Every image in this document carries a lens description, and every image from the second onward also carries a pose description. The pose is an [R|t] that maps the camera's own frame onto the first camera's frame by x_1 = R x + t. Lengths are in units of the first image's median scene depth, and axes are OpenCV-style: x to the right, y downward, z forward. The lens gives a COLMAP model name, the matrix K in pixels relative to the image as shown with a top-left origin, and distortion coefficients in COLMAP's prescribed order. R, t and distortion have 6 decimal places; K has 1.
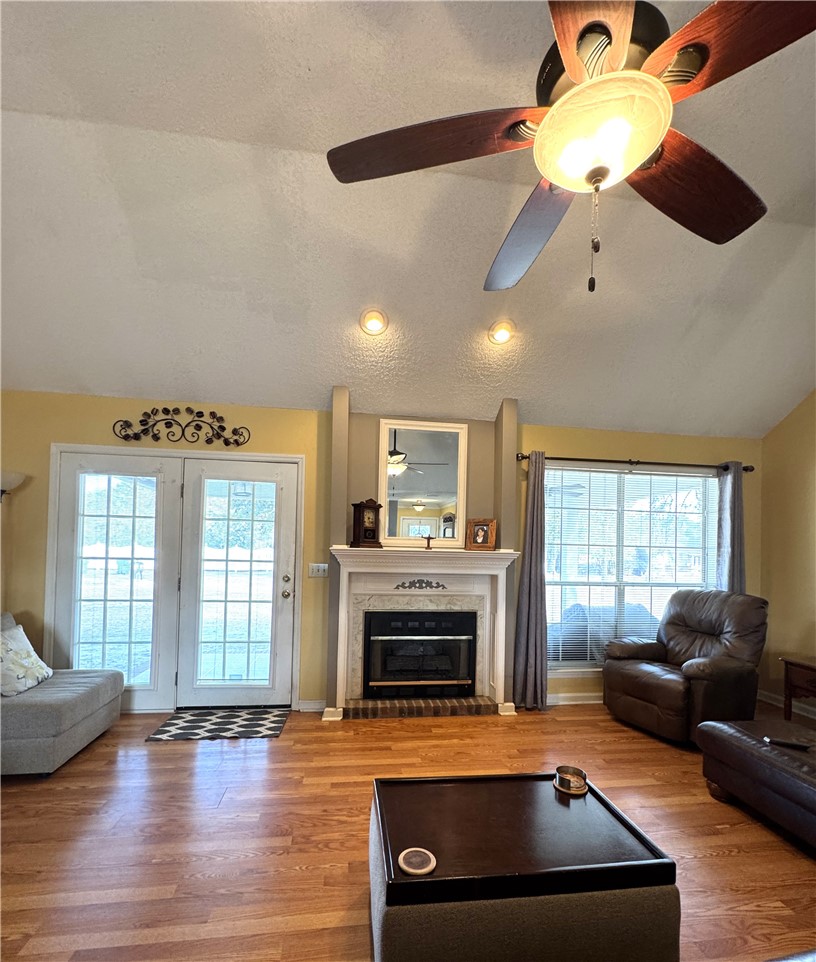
lens RADIAL K [[446.2, 0, 408.0], [0, 446.2, 544.3], [0, 0, 1]] dist [-0.000526, 0.000355]
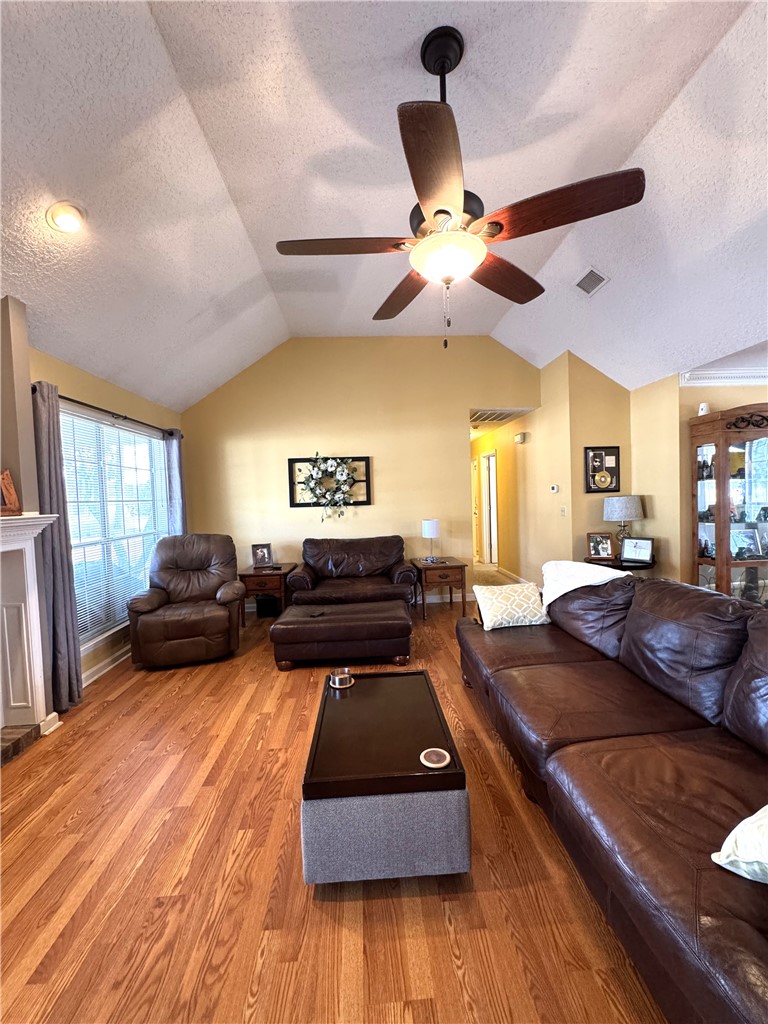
lens RADIAL K [[409.4, 0, 384.0], [0, 409.4, 512.0], [0, 0, 1]] dist [-0.001527, 0.000244]
pose [[0.084426, -0.064465, 0.994342, -0.396079], [0.019029, 0.997827, 0.063075, -0.020140], [-0.996248, 0.013596, 0.085470, 0.376813]]
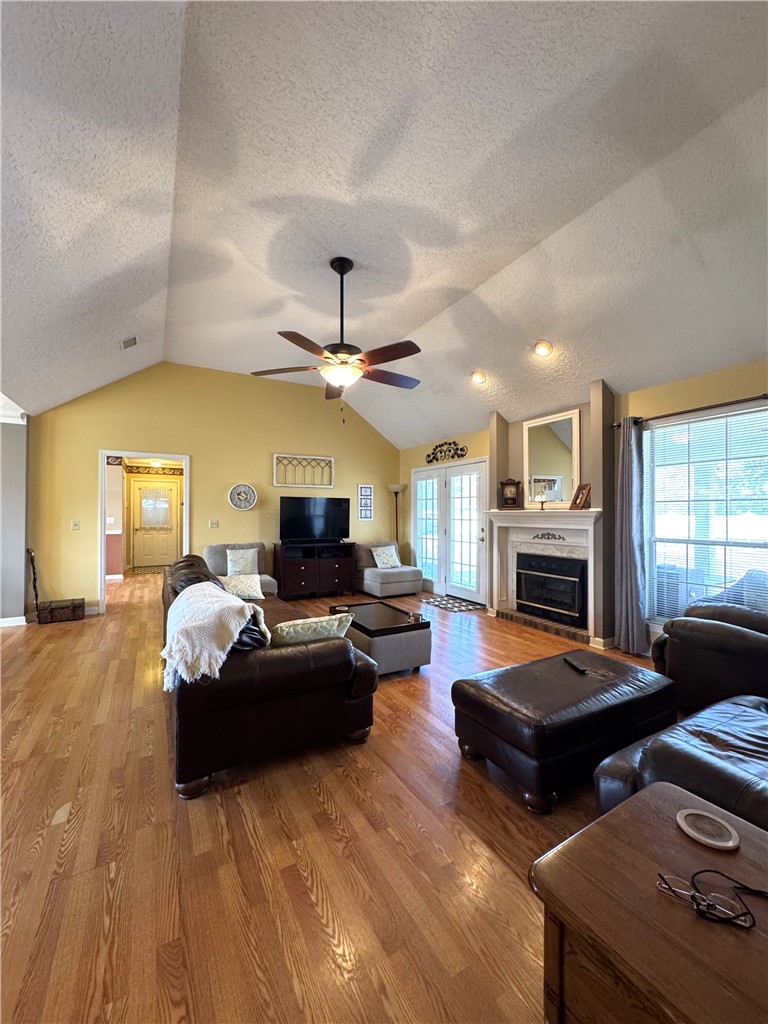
lens RADIAL K [[409.4, 0, 384.0], [0, 409.4, 512.0], [0, 0, 1]] dist [-0.001527, 0.000244]
pose [[0.370469, -0.026250, -0.928474, 1.041608], [0.023622, 0.999544, -0.018834, 0.028665], [0.928544, -0.014955, 0.370920, 0.073694]]
